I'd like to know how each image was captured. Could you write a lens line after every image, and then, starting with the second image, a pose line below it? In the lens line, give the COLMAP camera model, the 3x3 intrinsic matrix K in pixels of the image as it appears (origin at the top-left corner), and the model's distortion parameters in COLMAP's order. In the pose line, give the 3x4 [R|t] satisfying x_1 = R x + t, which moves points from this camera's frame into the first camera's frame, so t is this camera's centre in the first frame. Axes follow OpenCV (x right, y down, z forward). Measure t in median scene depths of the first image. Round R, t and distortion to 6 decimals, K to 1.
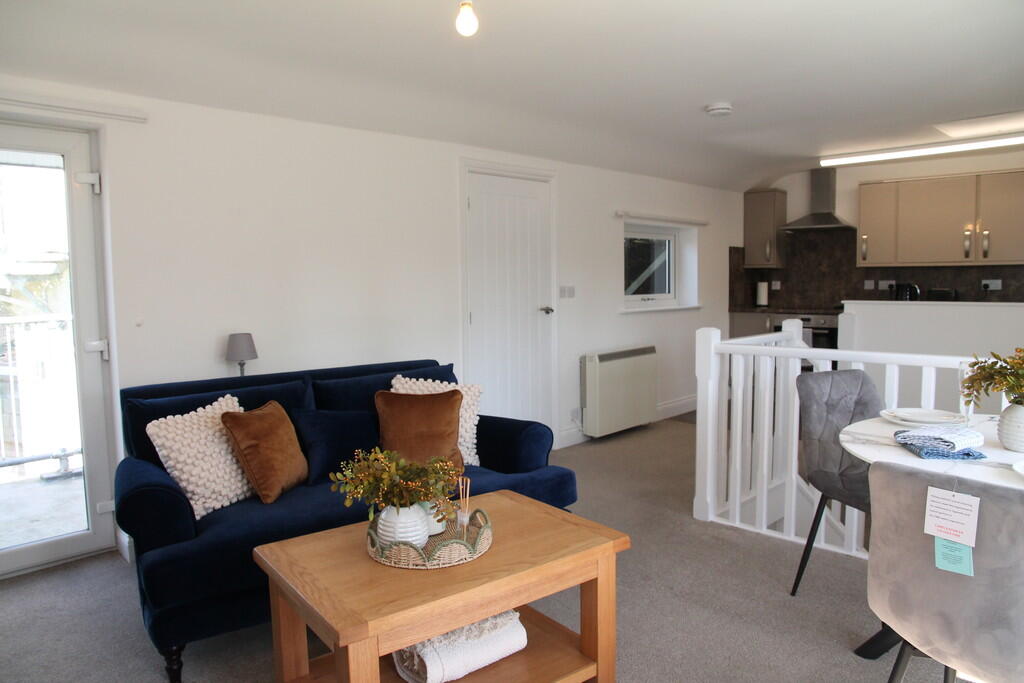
lens RADIAL K [[711.6, 0, 512.0], [0, 711.6, 341.5], [0, 0, 1]] dist [-0.136020, 0.095837]
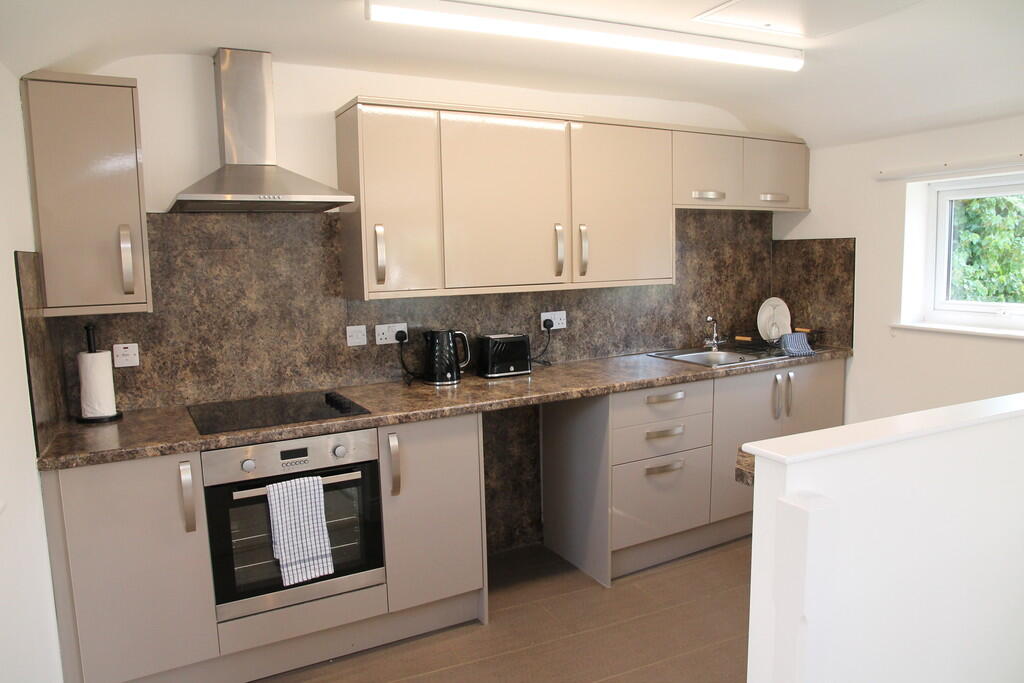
lens RADIAL K [[711.6, 0, 512.0], [0, 711.6, 341.5], [0, 0, 1]] dist [-0.136020, 0.095837]
pose [[0.330819, -0.112292, 0.936990, 0.117534], [0.094584, 0.991841, 0.085471, -0.108810], [-0.938942, 0.060349, 0.338741, 0.752680]]
